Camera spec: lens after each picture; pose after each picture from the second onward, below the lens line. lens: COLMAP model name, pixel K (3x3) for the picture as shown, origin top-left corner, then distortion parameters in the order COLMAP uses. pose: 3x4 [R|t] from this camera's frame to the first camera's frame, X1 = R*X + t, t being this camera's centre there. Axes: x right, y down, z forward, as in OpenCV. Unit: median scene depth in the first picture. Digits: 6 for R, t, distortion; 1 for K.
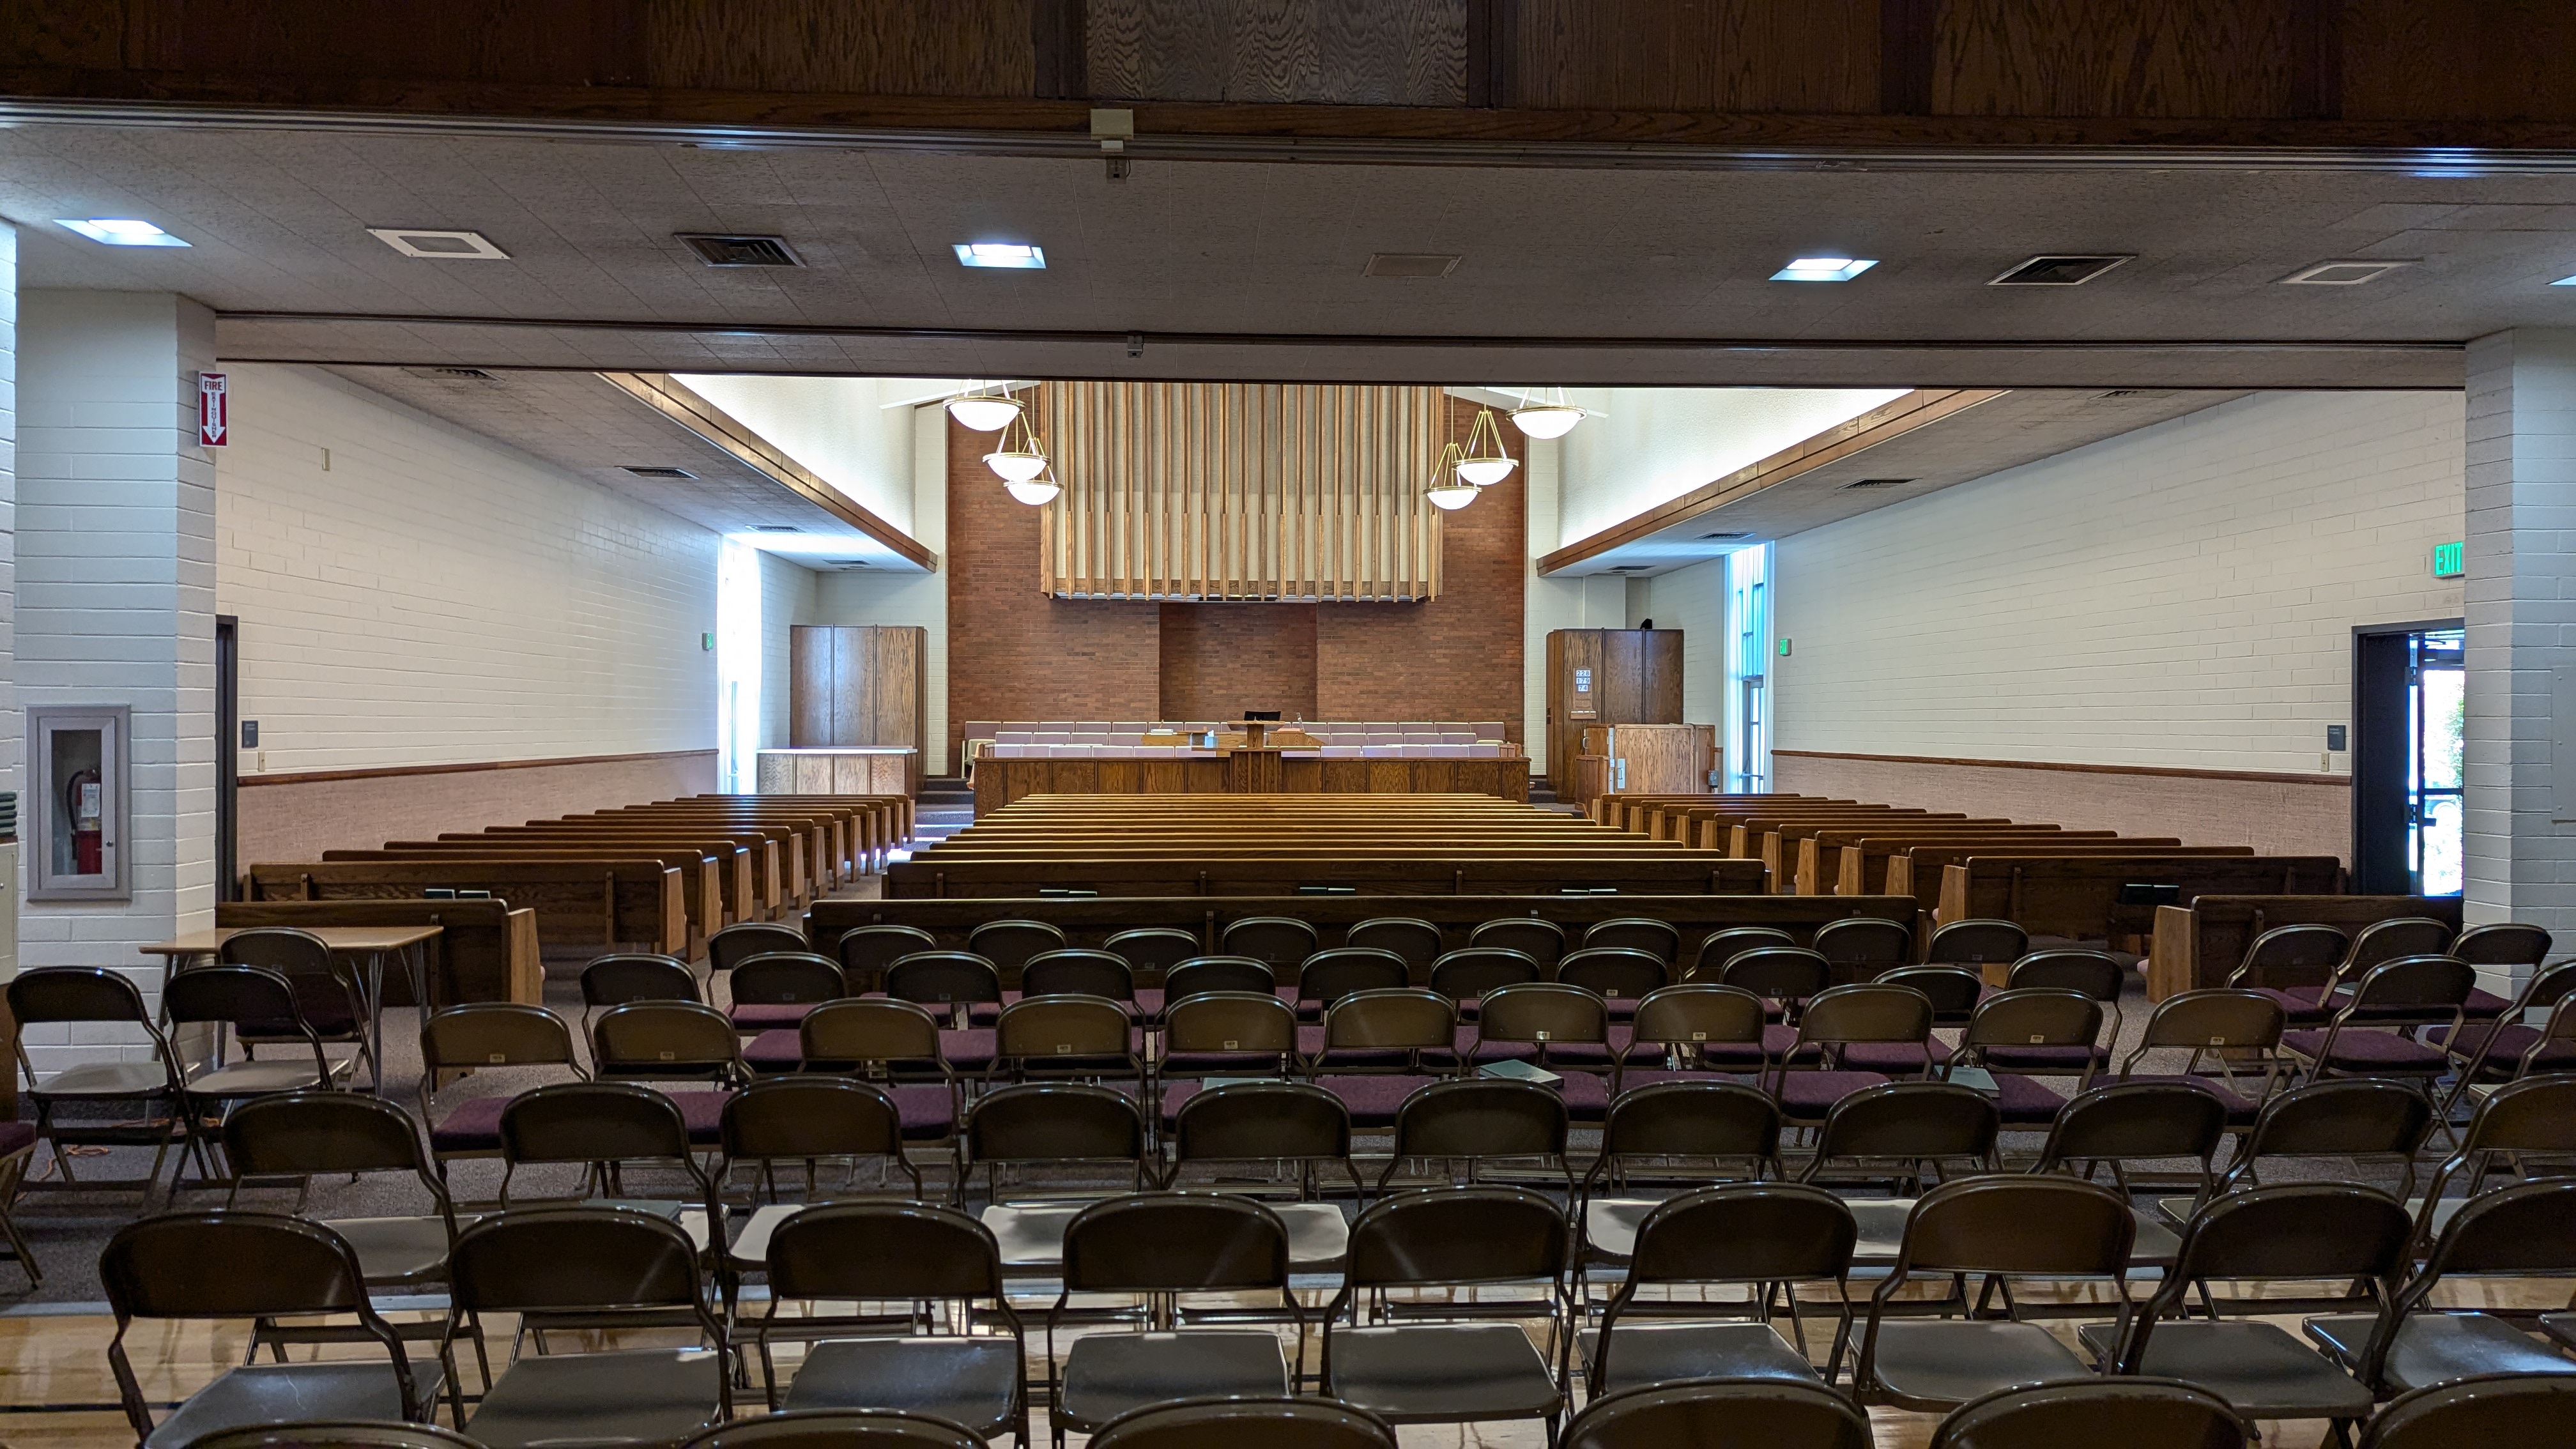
lens RADIAL K [[1840.2, 0, 1279.6], [0, 1840.2, 730.3], [0, 0, 1]] dist [0.045442, -0.027832]
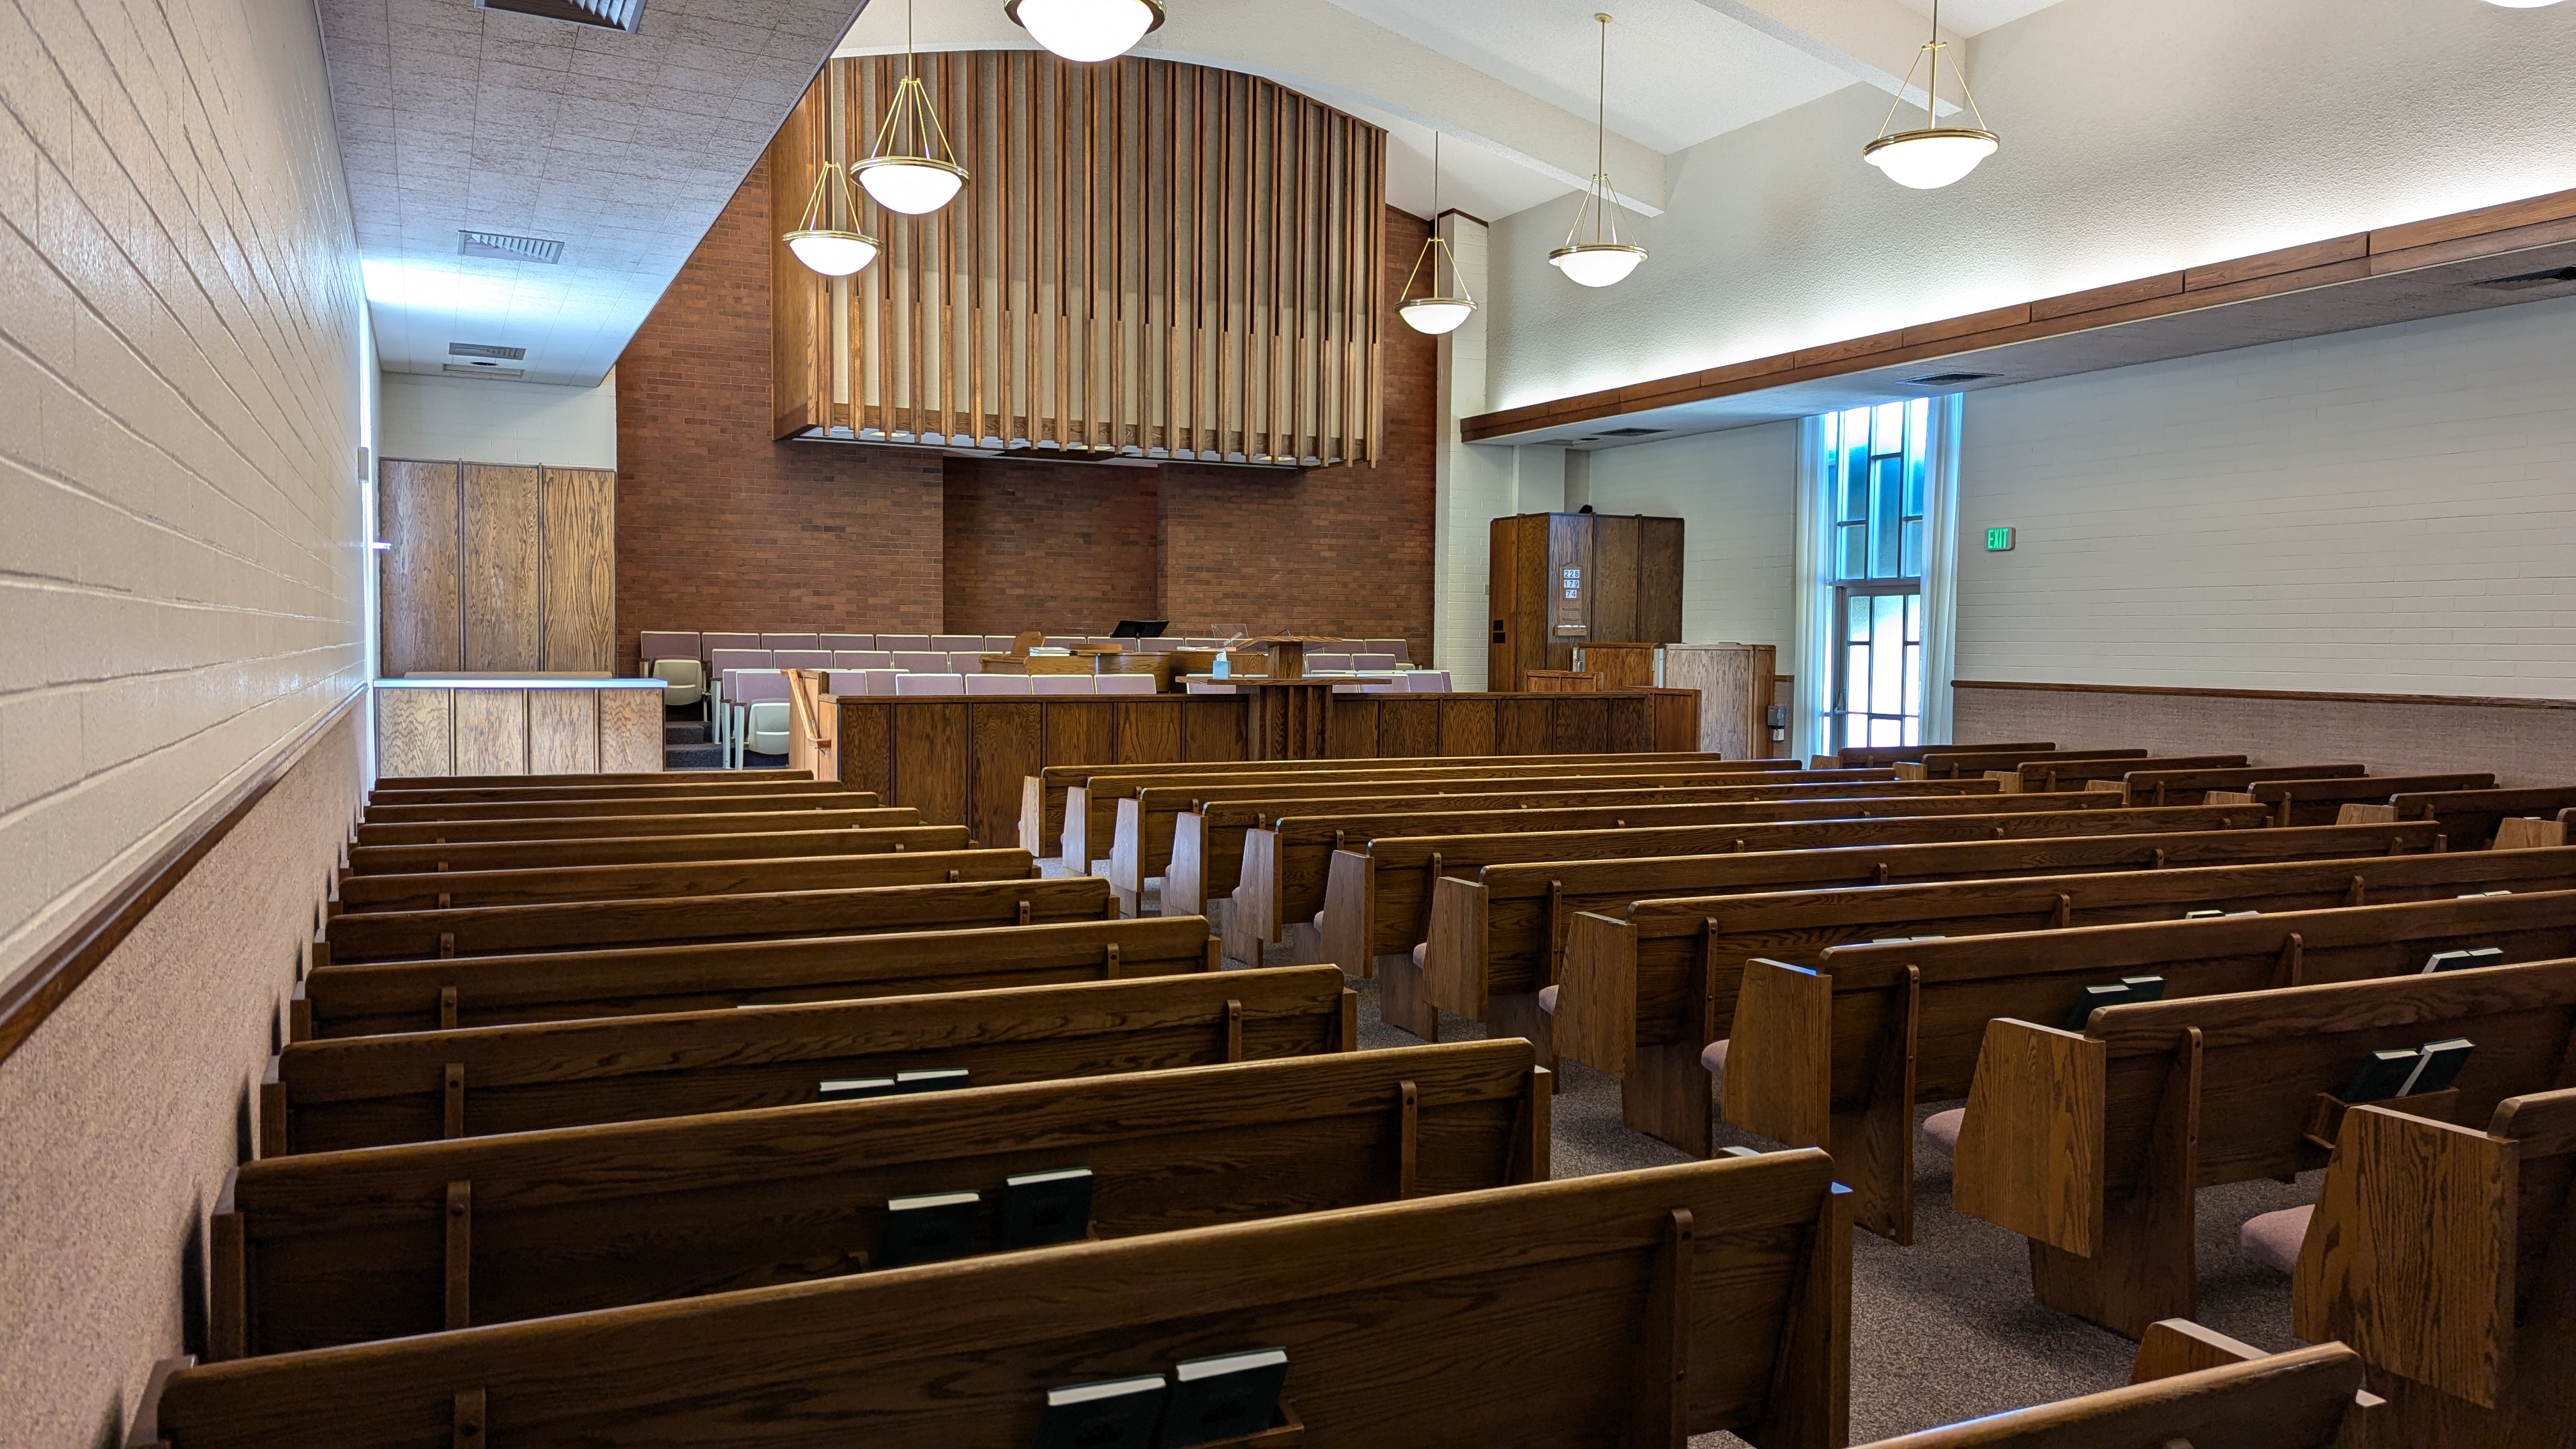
lens RADIAL K [[1840.2, 0, 1301.2], [0, 1840.2, 724.7], [0, 0, 1]] dist [0.045442, -0.027832]
pose [[0.923479, -0.010347, 0.383510, -0.207036], [-0.006421, 0.999079, 0.042417, -0.001268], [-0.383596, -0.041633, 0.922562, 0.341753]]
